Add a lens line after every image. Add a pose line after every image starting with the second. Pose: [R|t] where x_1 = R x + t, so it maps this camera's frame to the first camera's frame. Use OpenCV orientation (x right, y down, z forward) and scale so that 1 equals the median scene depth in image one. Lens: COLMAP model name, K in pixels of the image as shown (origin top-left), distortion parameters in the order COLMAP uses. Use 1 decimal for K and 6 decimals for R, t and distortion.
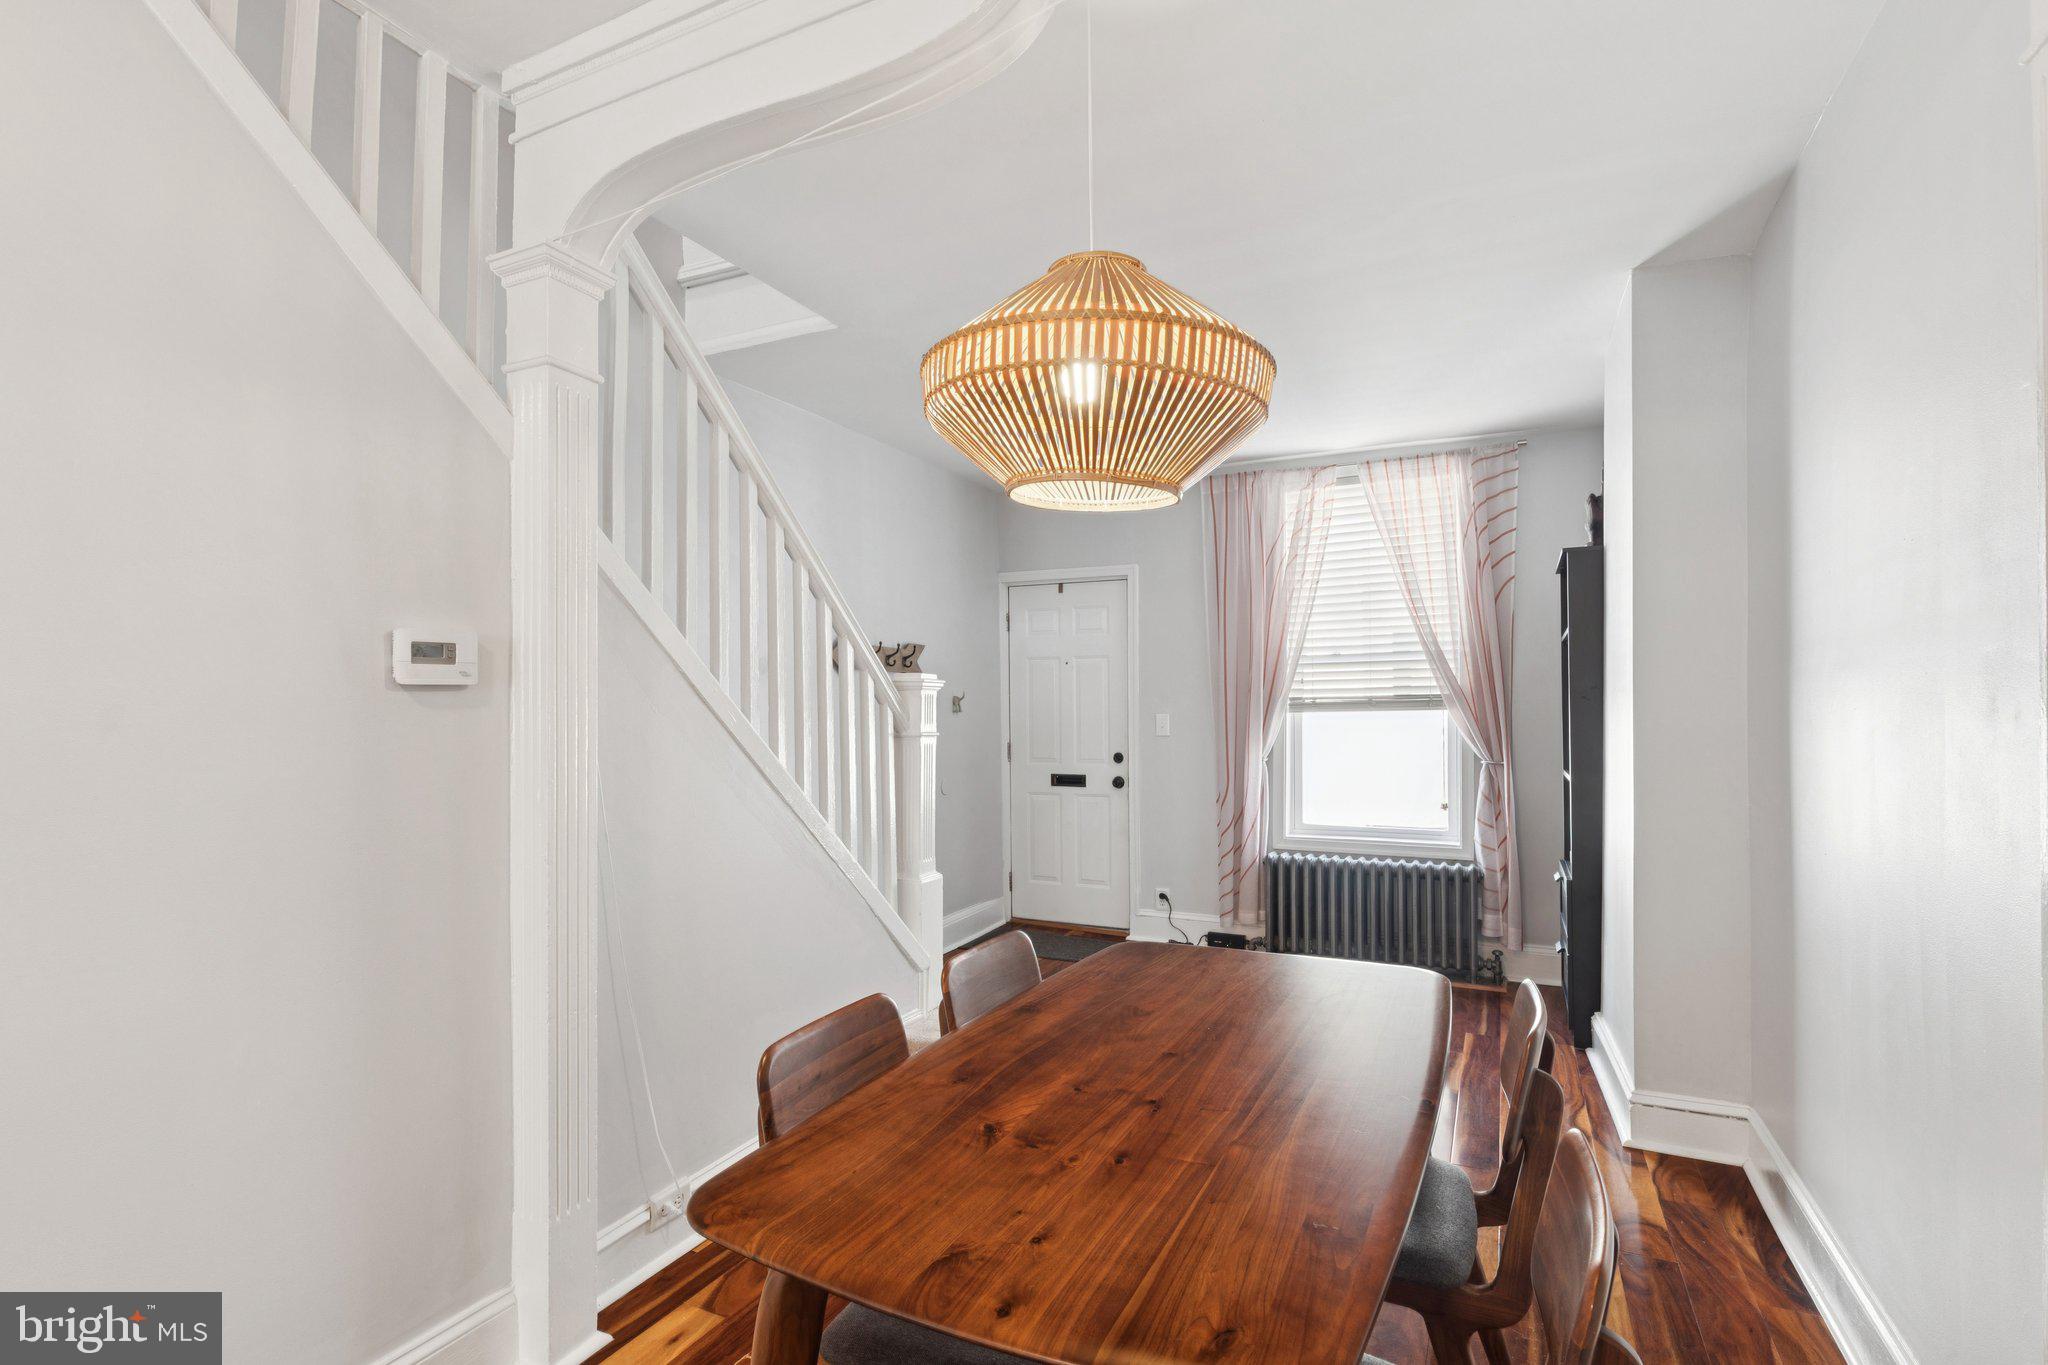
lens RADIAL K [[954.7, 0, 1026.4], [0, 954.7, 697.0], [0, 0, 1]] dist [0.000494, 0.000041]
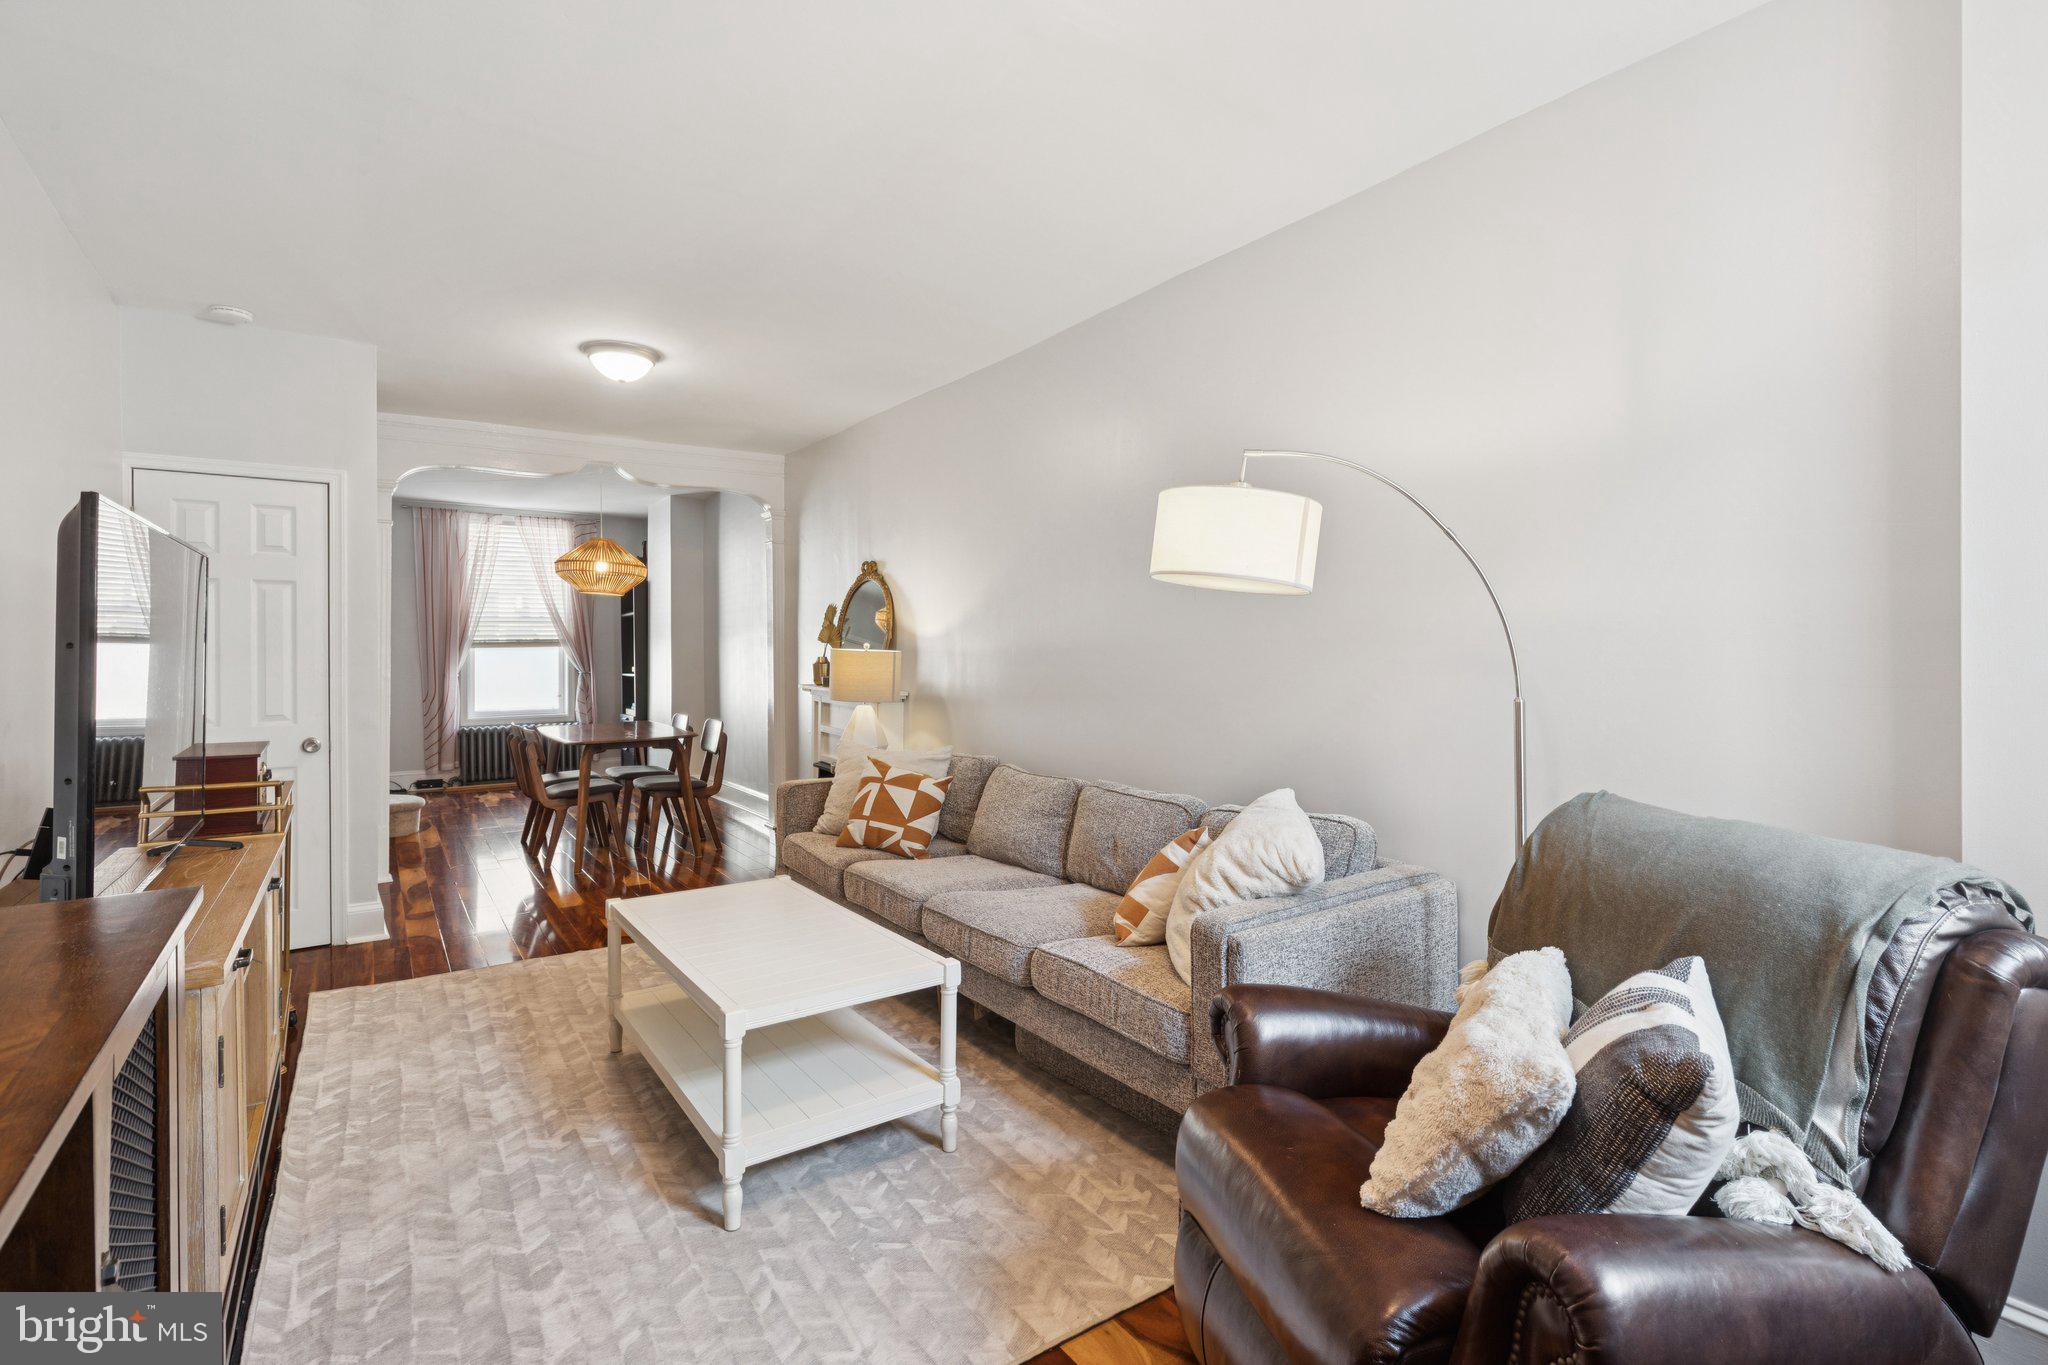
lens RADIAL K [[954.7, 0, 1025.0], [0, 954.7, 666.3], [0, 0, 1]] dist [0.000494, 0.000041]
pose [[0.494996, -0.016037, 0.868747, -0.767423], [-0.009950, 0.999659, 0.024123, -0.003577], [-0.868838, -0.020585, 0.494668, -0.781294]]
